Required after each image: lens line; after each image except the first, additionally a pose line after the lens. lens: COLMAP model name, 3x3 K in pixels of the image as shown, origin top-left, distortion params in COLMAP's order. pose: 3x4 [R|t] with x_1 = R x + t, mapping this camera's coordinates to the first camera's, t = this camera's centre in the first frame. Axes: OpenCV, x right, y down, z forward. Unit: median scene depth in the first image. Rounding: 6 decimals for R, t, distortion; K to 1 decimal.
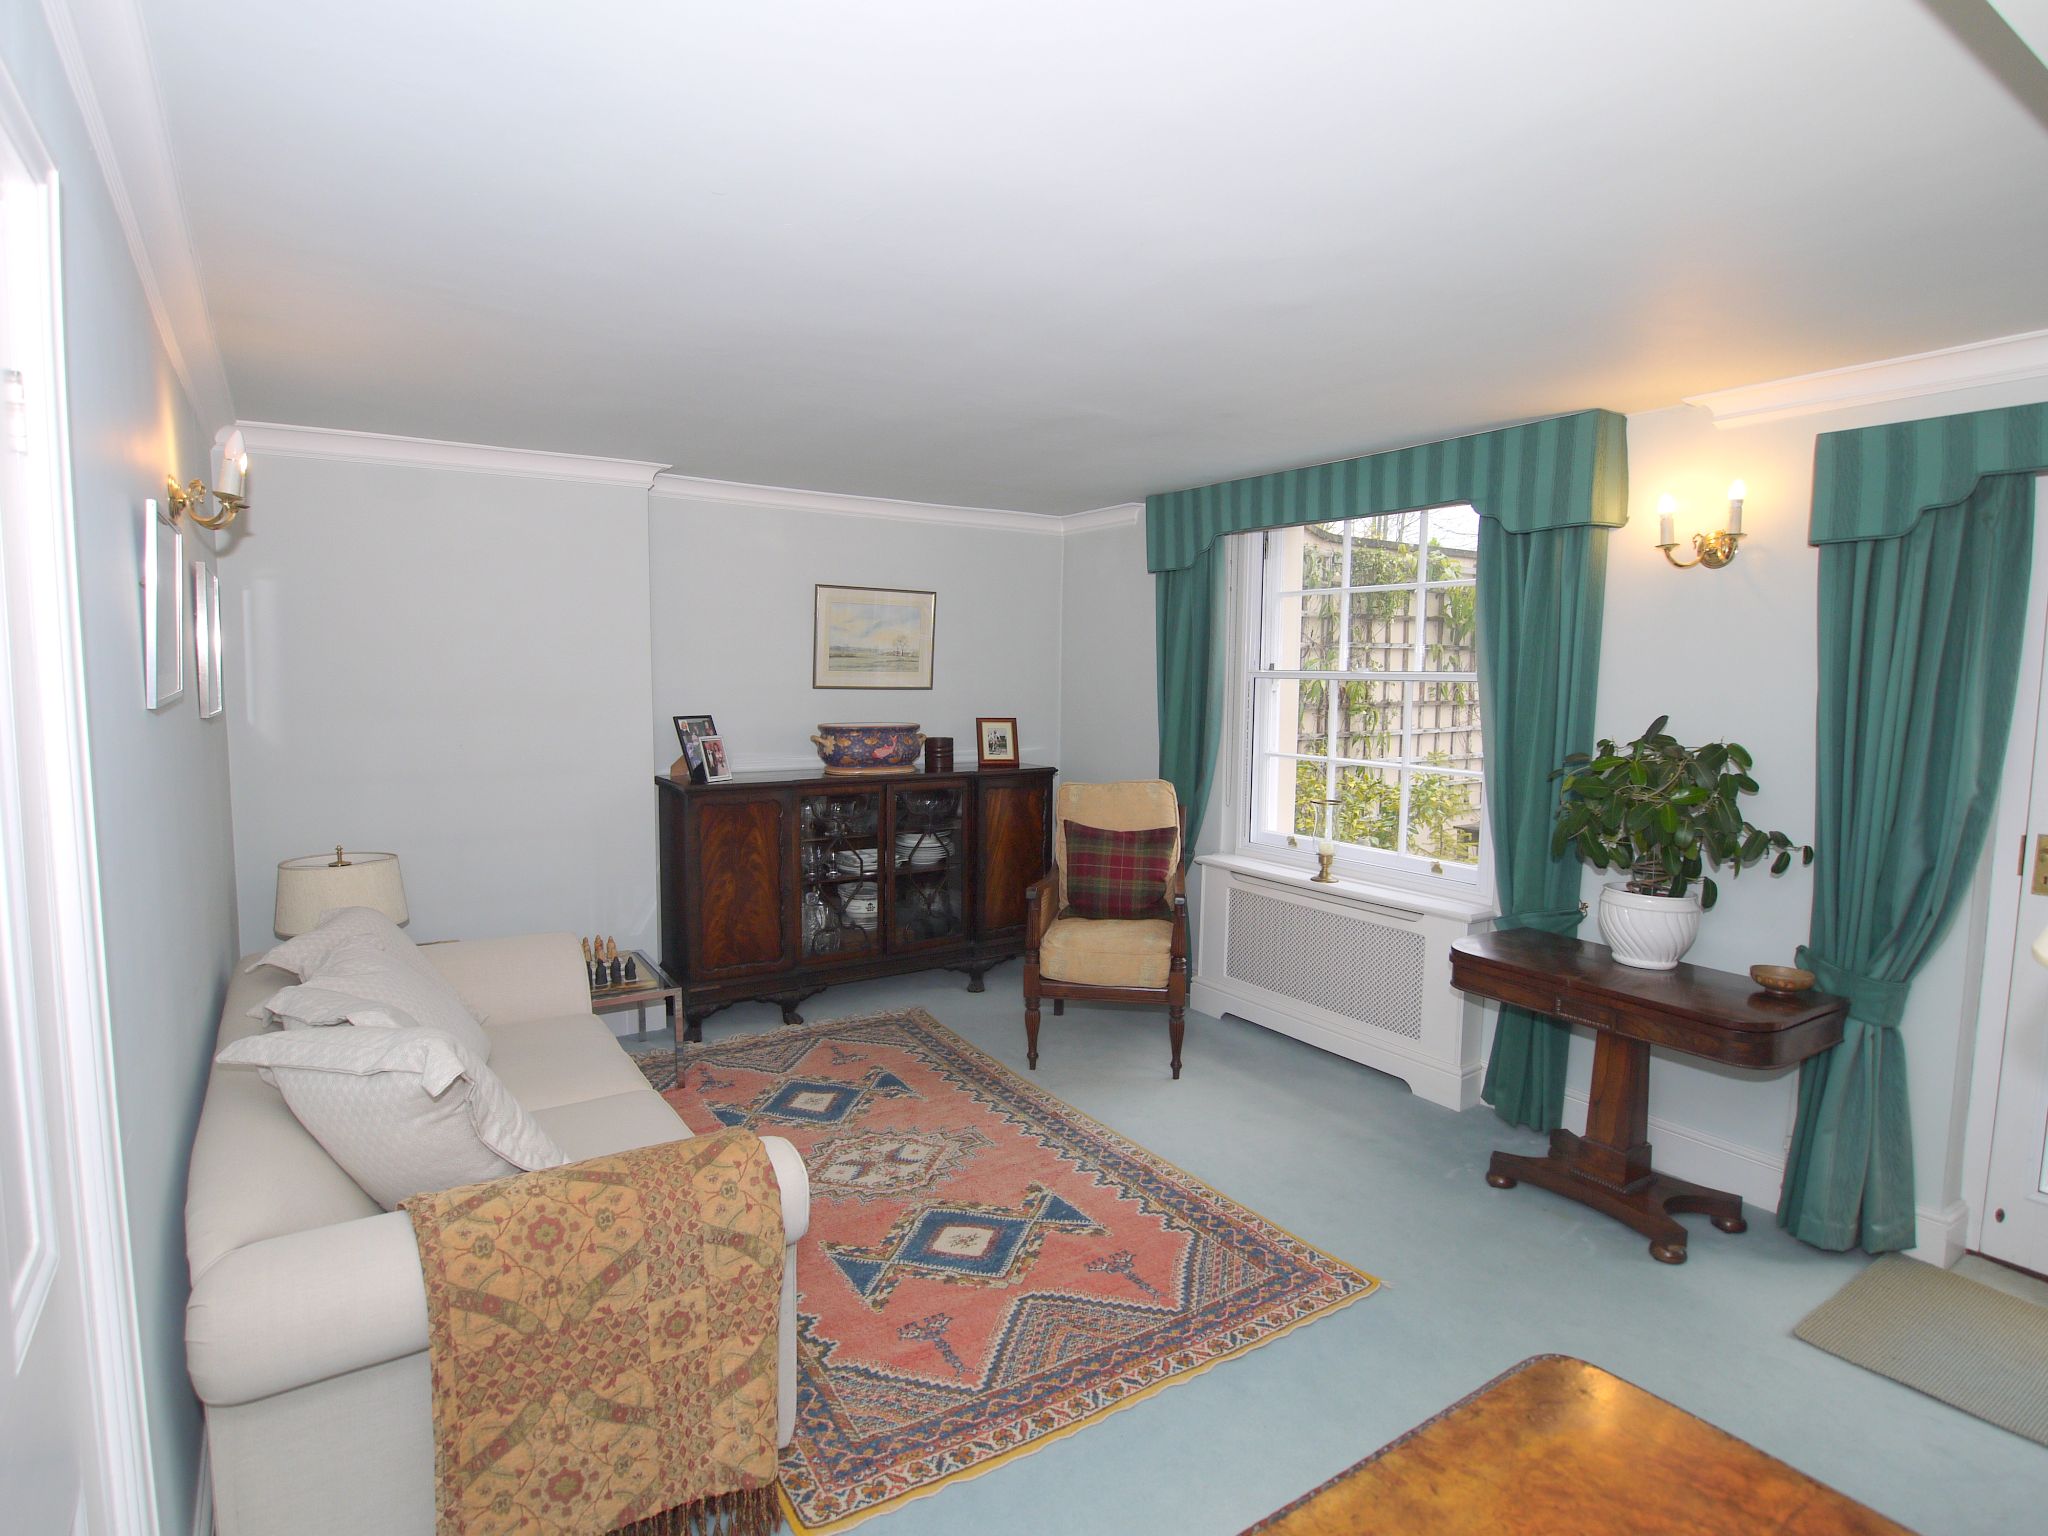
lens RADIAL K [[1092.1, 0, 1014.5], [0, 1092.1, 779.9], [0, 0, 1]] dist [-0.008175, -0.001973]
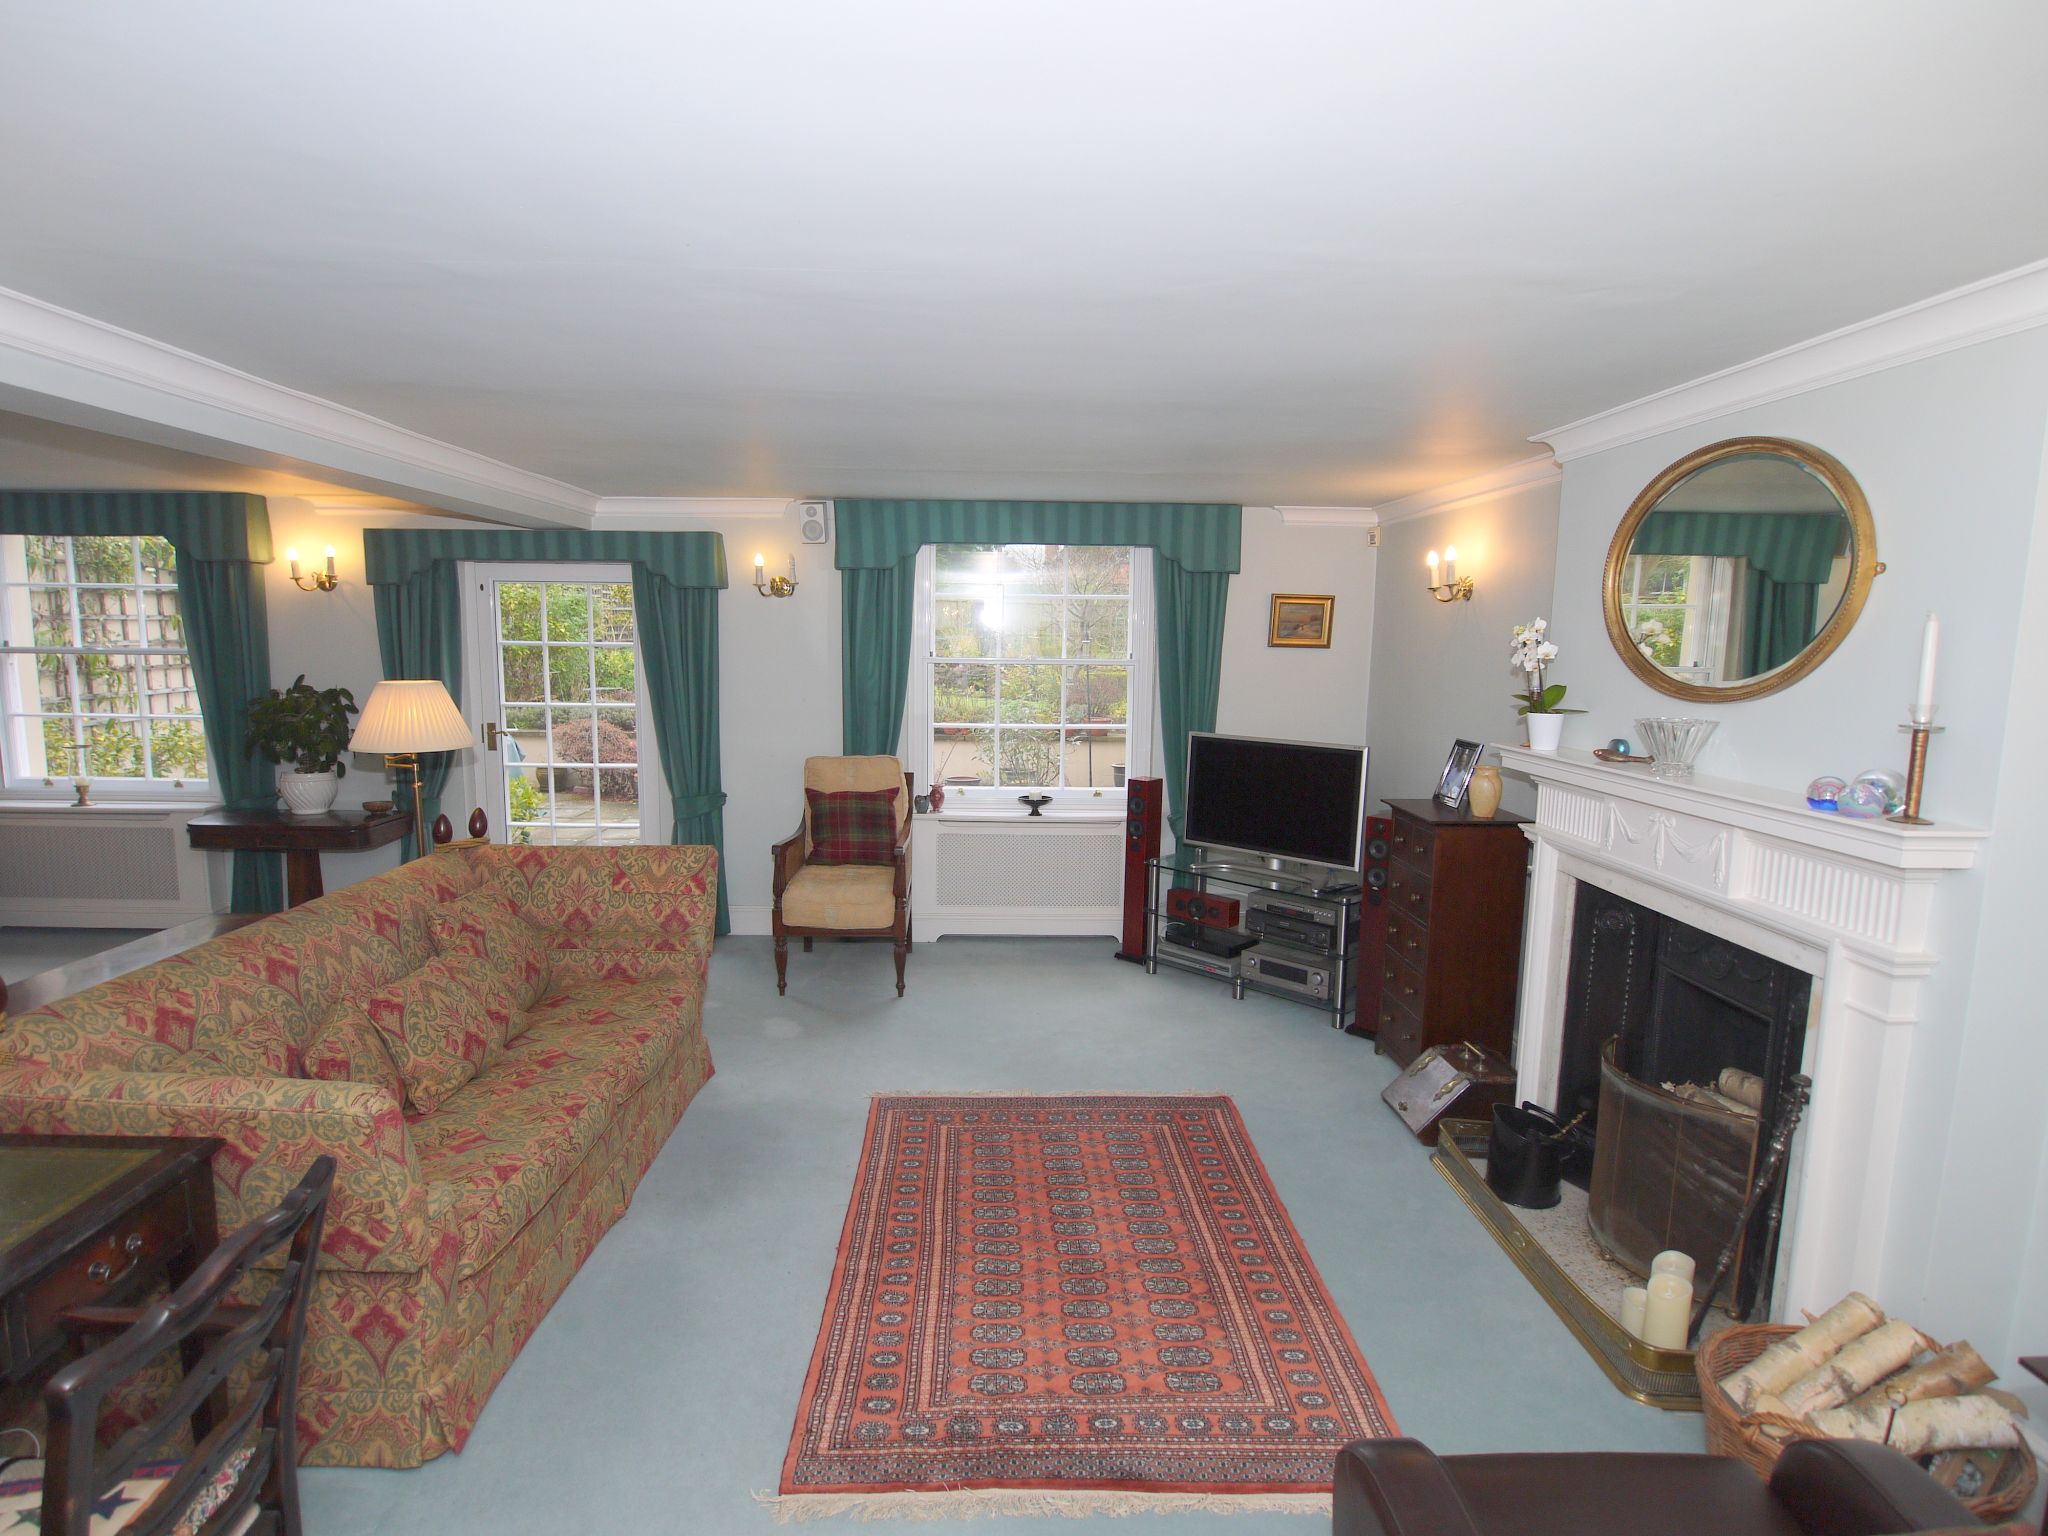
lens RADIAL K [[1092.1, 0, 1014.5], [0, 1092.1, 779.9], [0, 0, 1]] dist [-0.008175, -0.001973]
pose [[0.541691, -0.114522, 0.832740, -0.201171], [0.077564, 0.993259, 0.086142, 0.035553], [-0.836991, 0.017929, 0.546922, -0.679839]]
